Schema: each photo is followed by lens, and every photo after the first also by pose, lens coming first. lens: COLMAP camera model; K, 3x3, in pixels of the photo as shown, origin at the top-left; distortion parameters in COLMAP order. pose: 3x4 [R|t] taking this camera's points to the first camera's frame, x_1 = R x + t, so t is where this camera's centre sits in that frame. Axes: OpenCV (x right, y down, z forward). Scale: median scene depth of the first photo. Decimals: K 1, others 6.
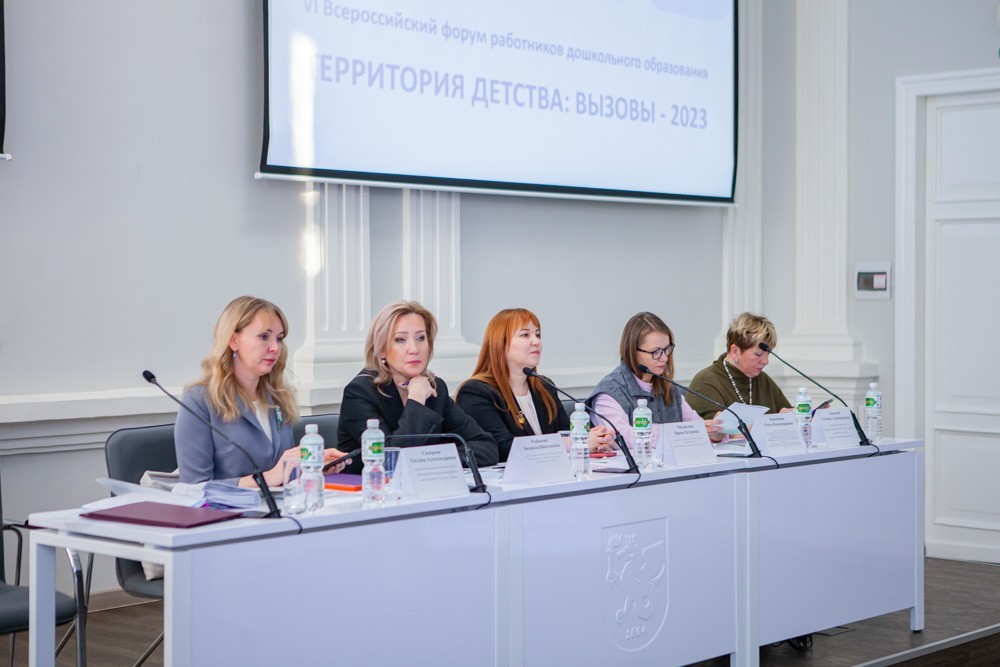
lens RADIAL K [[1754.7, 0, 542.9], [0, 1754.7, 334.5], [0, 0, 1]] dist [0.097740, -0.114860]
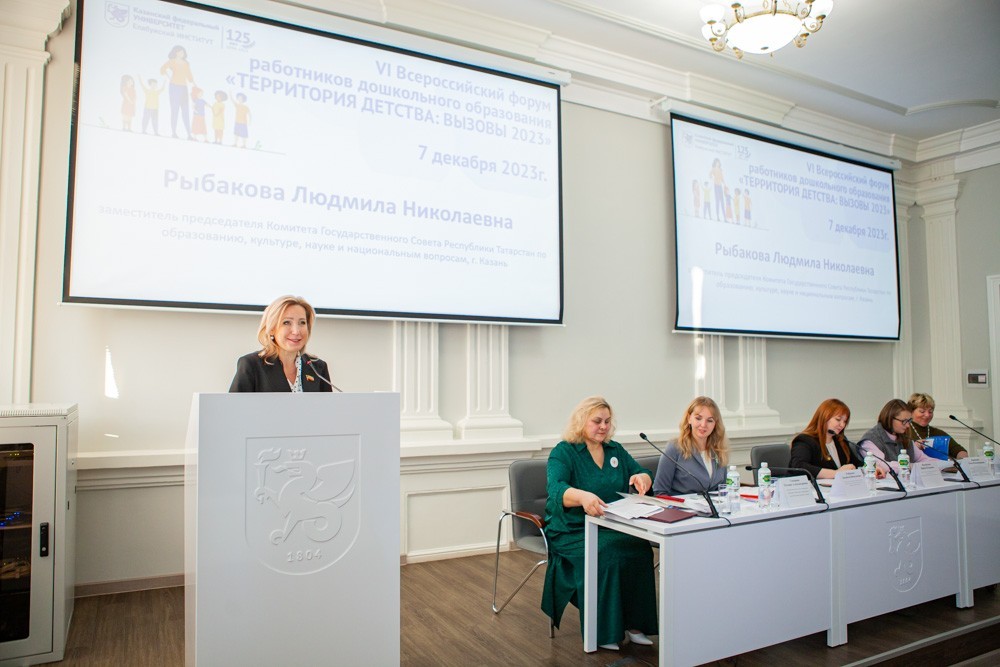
lens RADIAL K [[701.5, 0, 500.0], [0, 701.5, 333.5], [0, 0, 1]] dist [-0.064532, 0.002439]
pose [[0.935735, -0.019908, -0.352142, -0.055779], [-0.011203, 0.996224, -0.086090, -0.011589], [0.352526, 0.084503, 0.931979, 0.124642]]
